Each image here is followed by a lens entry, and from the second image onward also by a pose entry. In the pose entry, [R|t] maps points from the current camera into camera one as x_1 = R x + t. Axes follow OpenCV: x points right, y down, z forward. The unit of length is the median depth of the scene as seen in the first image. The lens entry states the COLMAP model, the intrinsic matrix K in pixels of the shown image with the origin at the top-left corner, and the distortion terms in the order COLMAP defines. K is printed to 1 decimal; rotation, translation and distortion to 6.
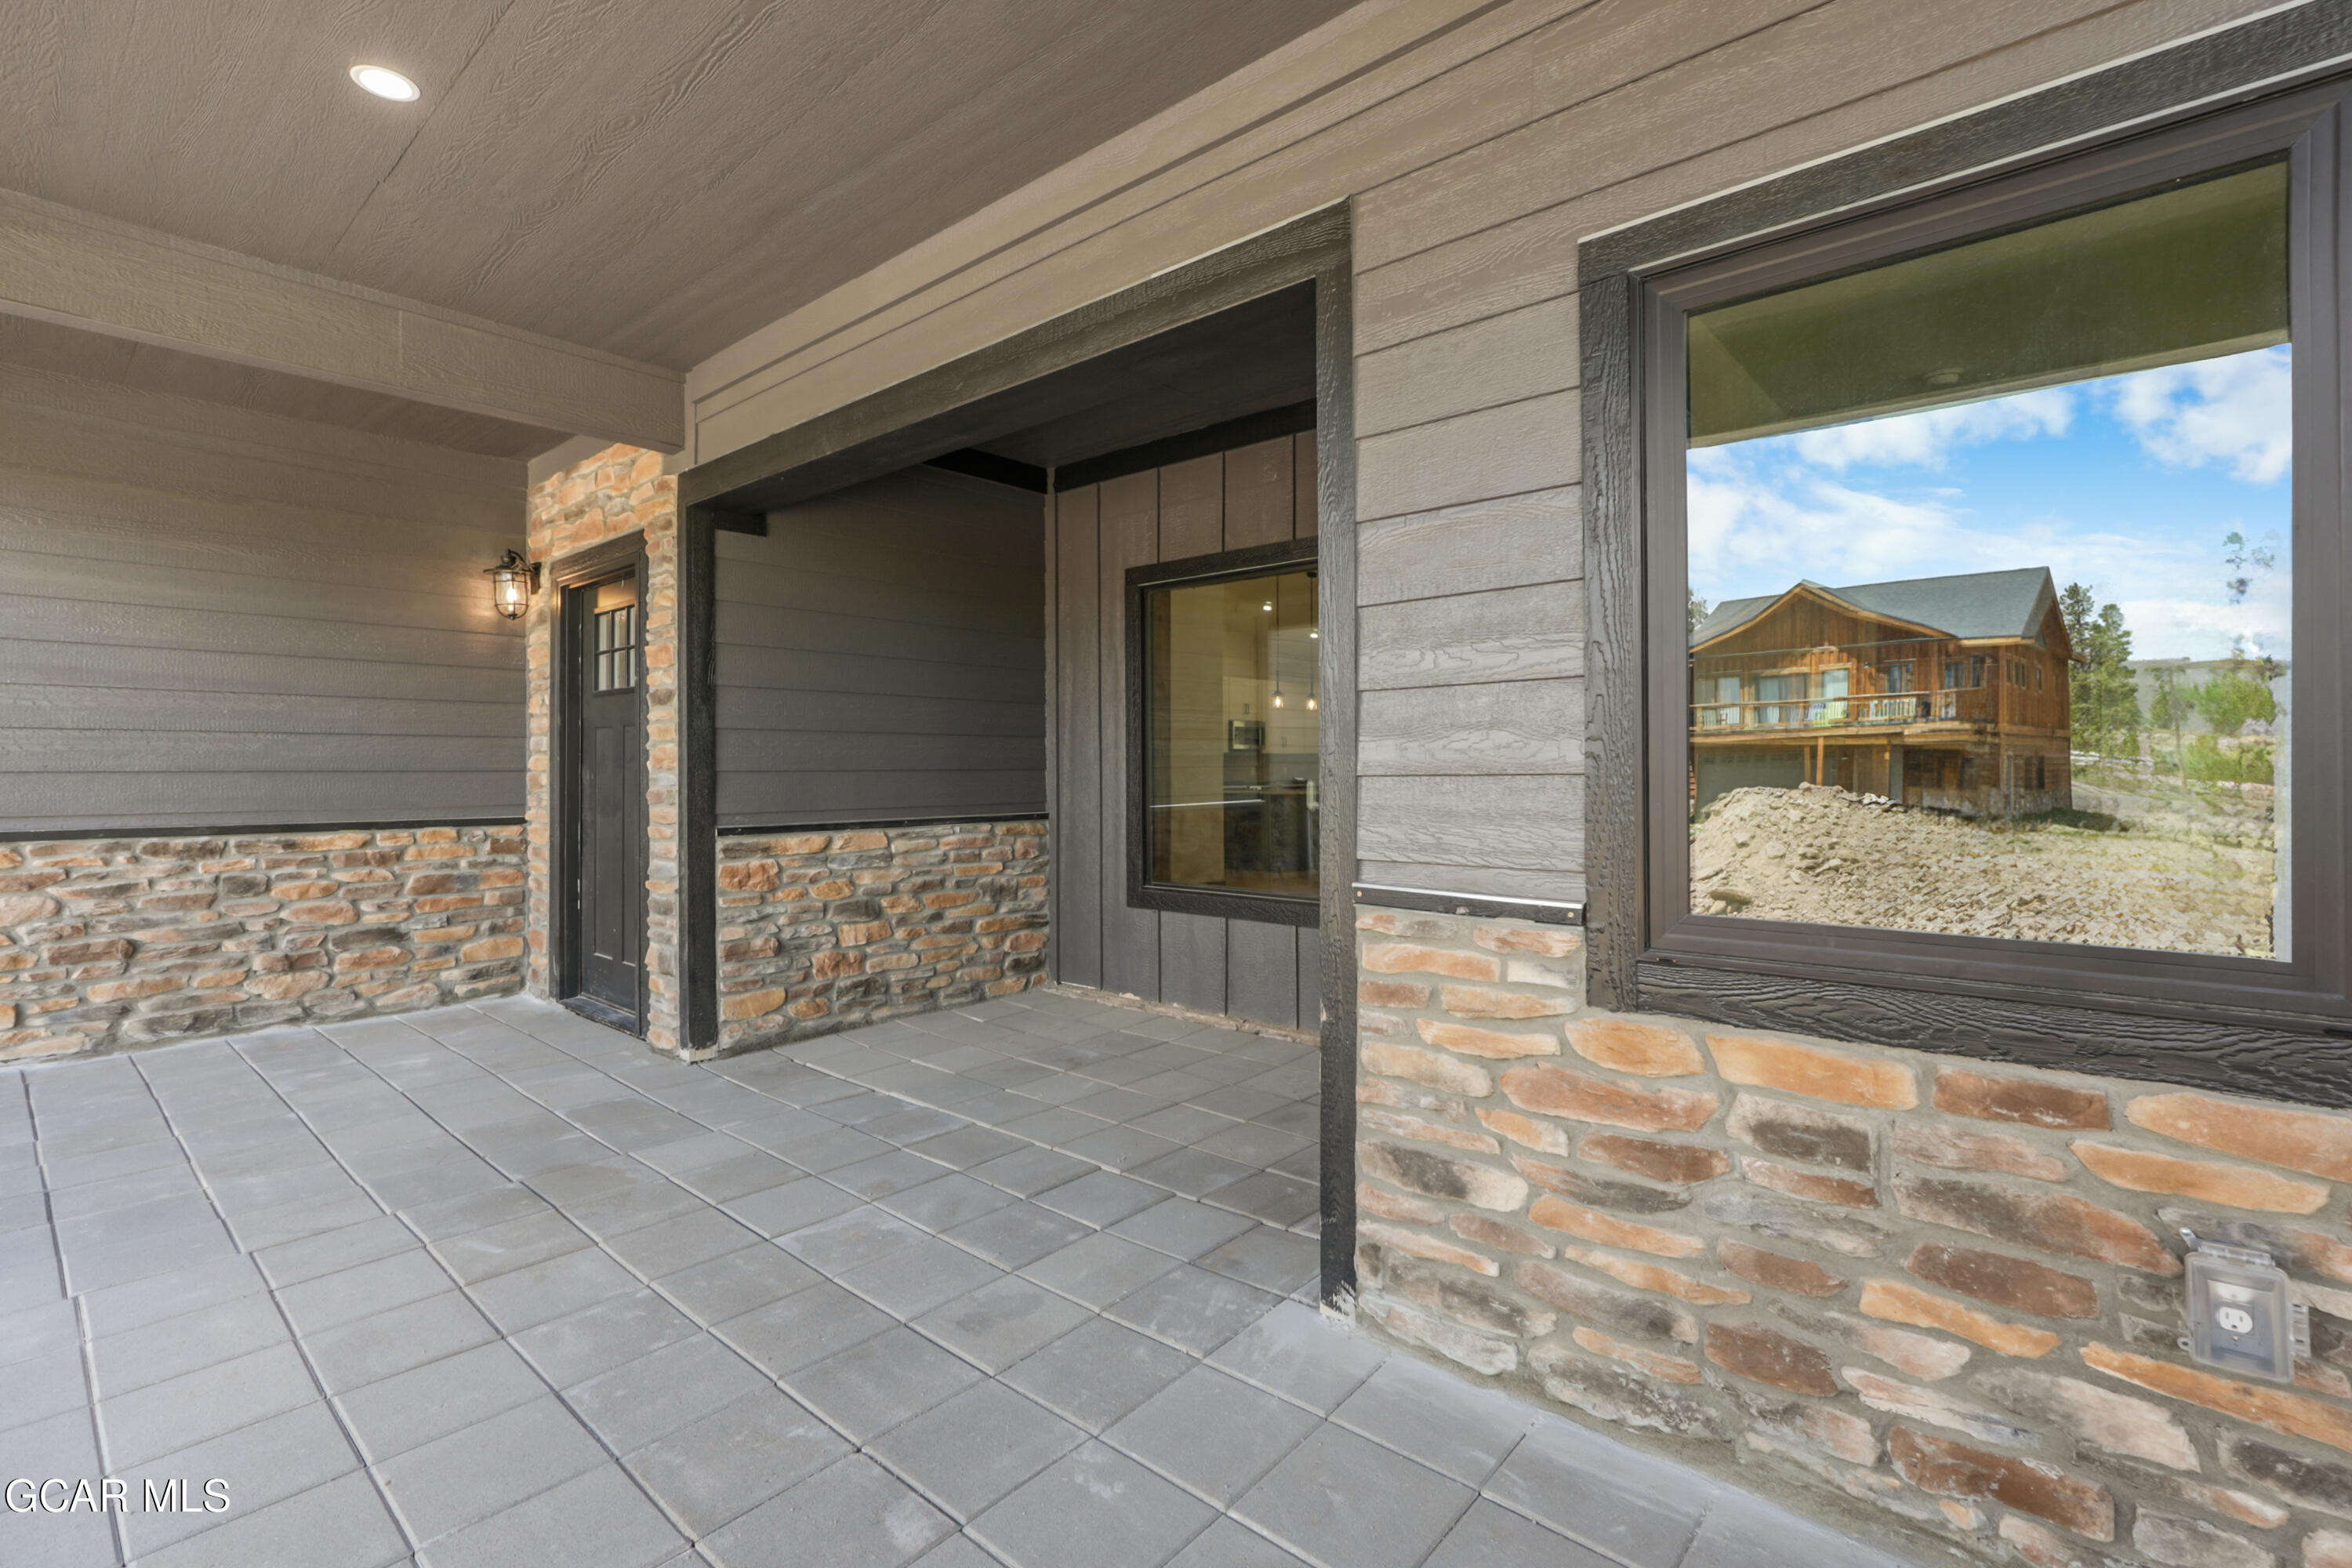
lens RADIAL K [[1069.2, 0, 1185.3], [0, 1069.2, 769.1], [0, 0, 1]] dist [-0.021521, 0.005021]
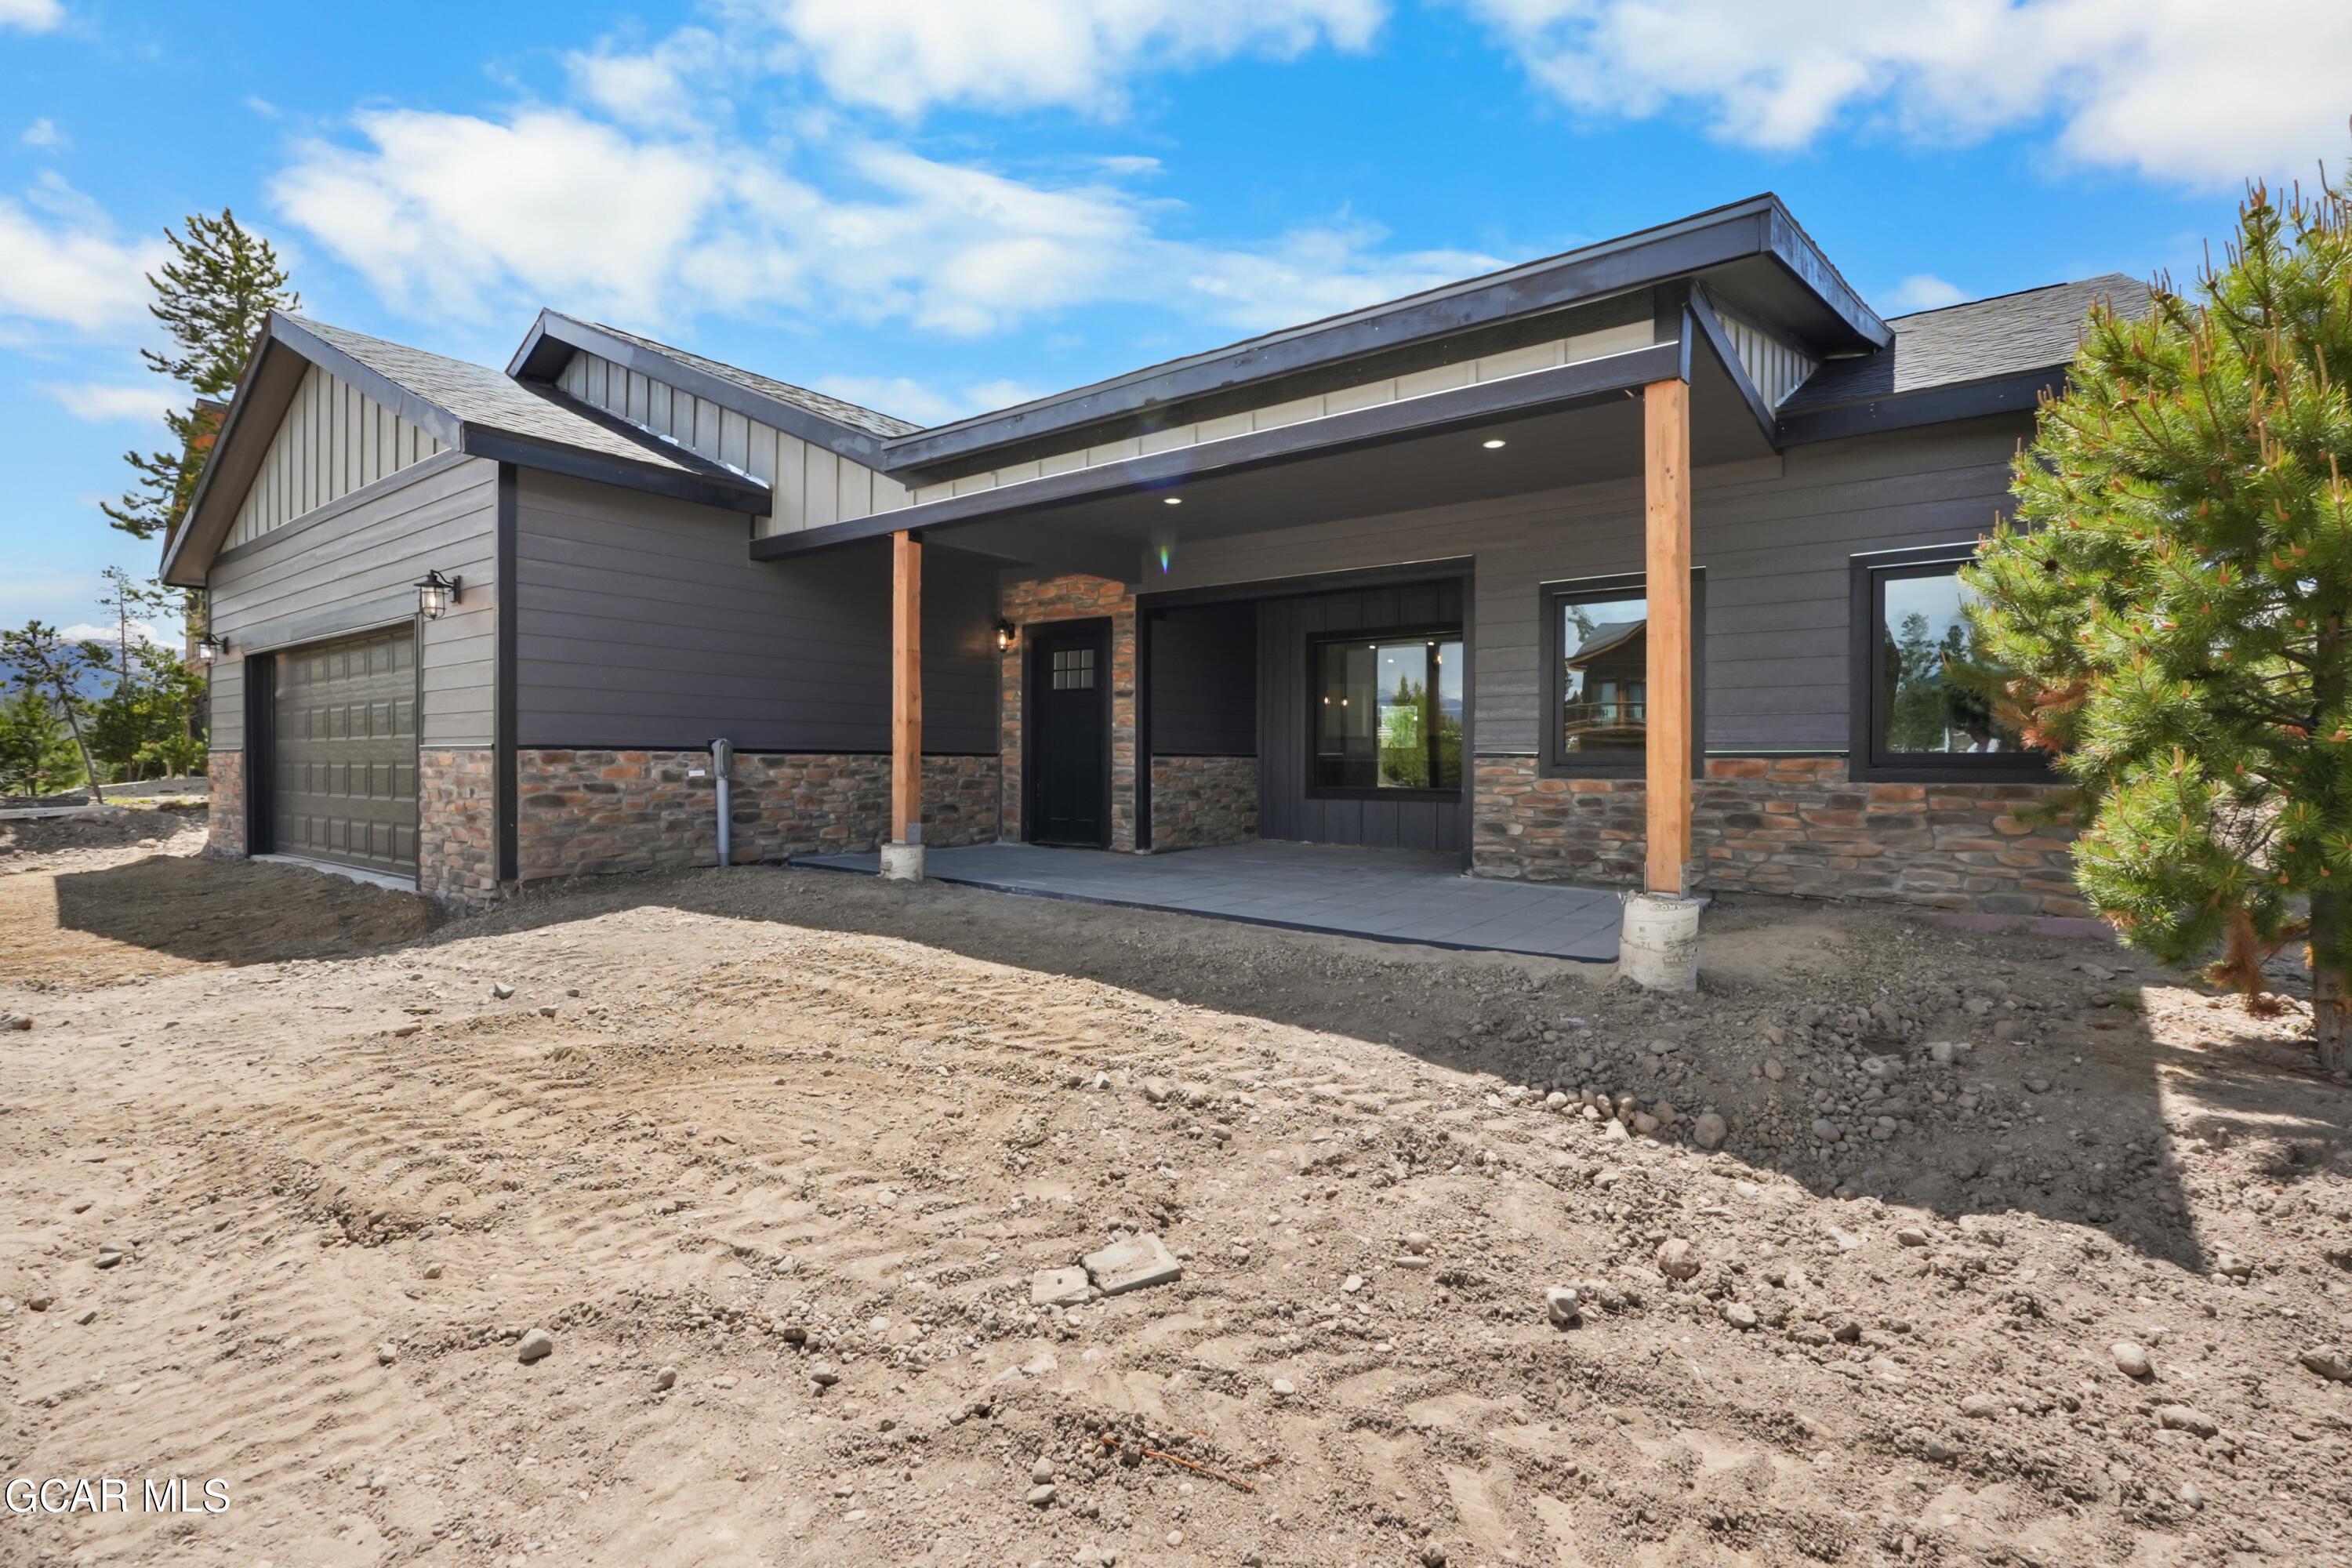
lens RADIAL K [[1067.9, 0, 1175.7], [0, 1067.9, 782.2], [0, 0, 1]] dist [-0.025773, 0.011489]
pose [[0.997484, 0.007073, 0.070532, -1.121462], [-0.008263, 0.999828, 0.016591, 0.165406], [-0.070402, -0.017132, 0.997372, -2.560656]]
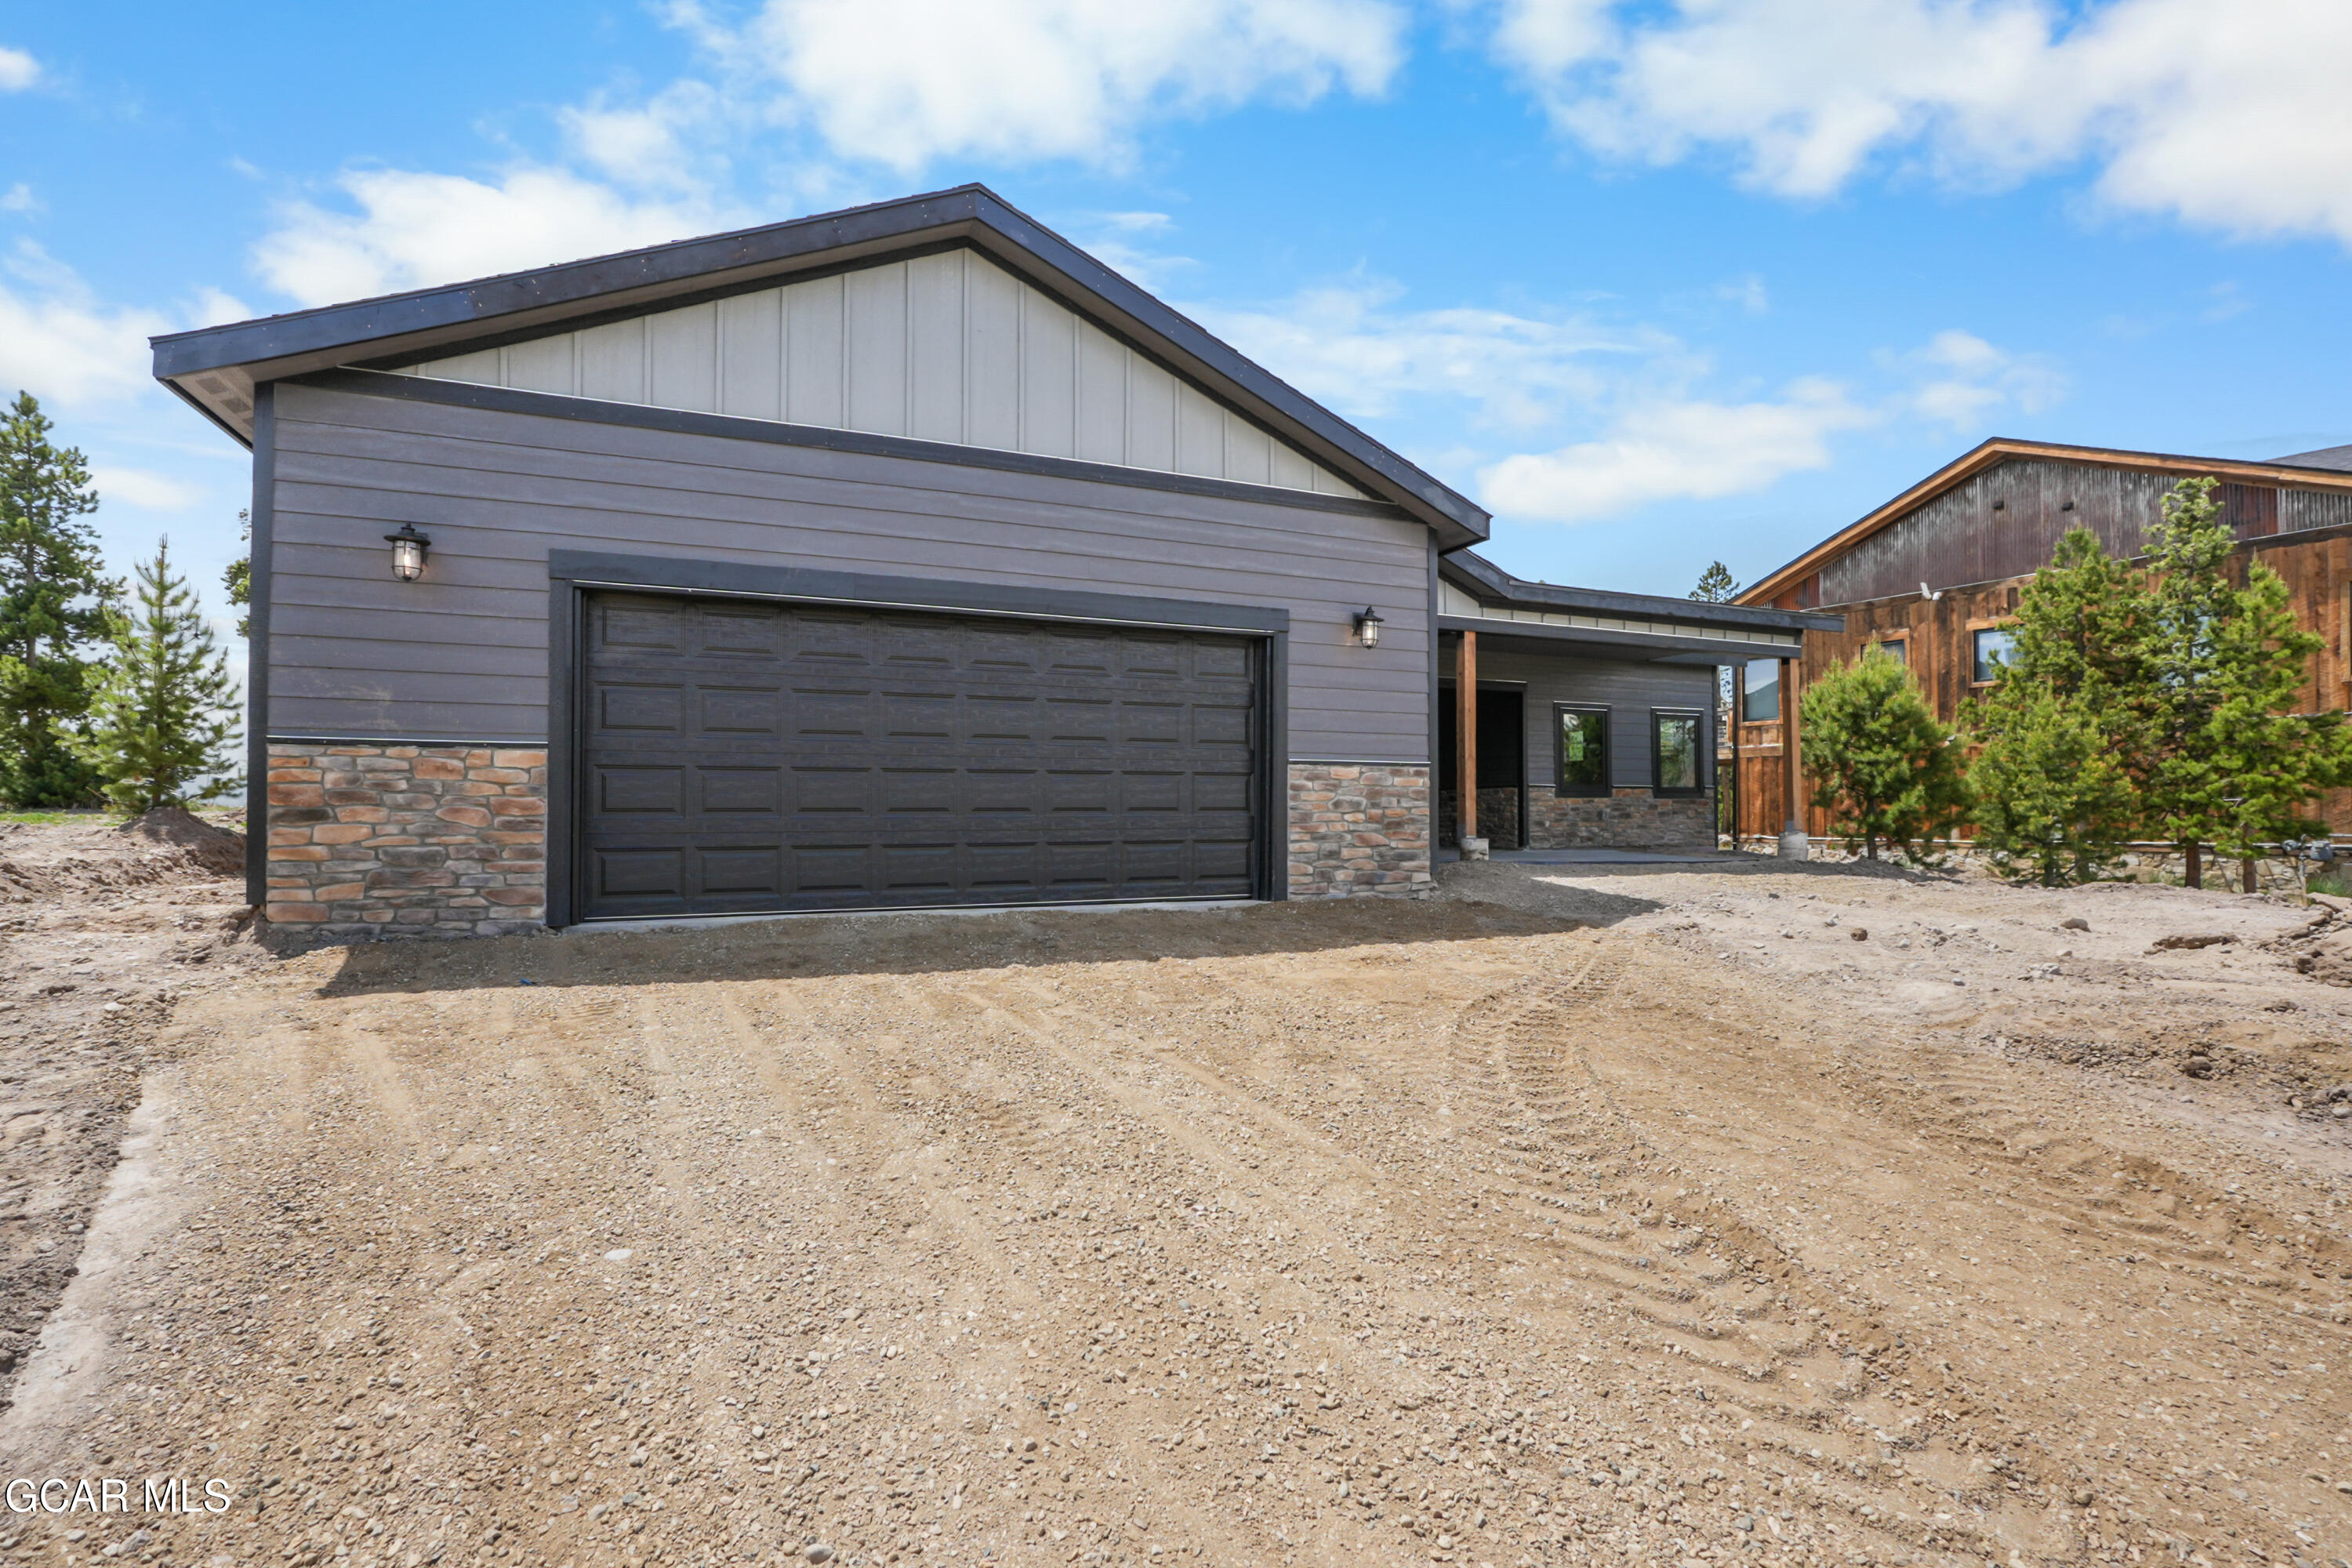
lens RADIAL K [[1067.9, 0, 1175.7], [0, 1067.9, 782.2], [0, 0, 1]] dist [-0.025773, 0.011489]
pose [[0.439763, 0.030505, 0.897595, -7.282185], [0.000716, 0.999411, -0.034316, 0.339889], [-0.898113, 0.015734, 0.439482, 0.037052]]
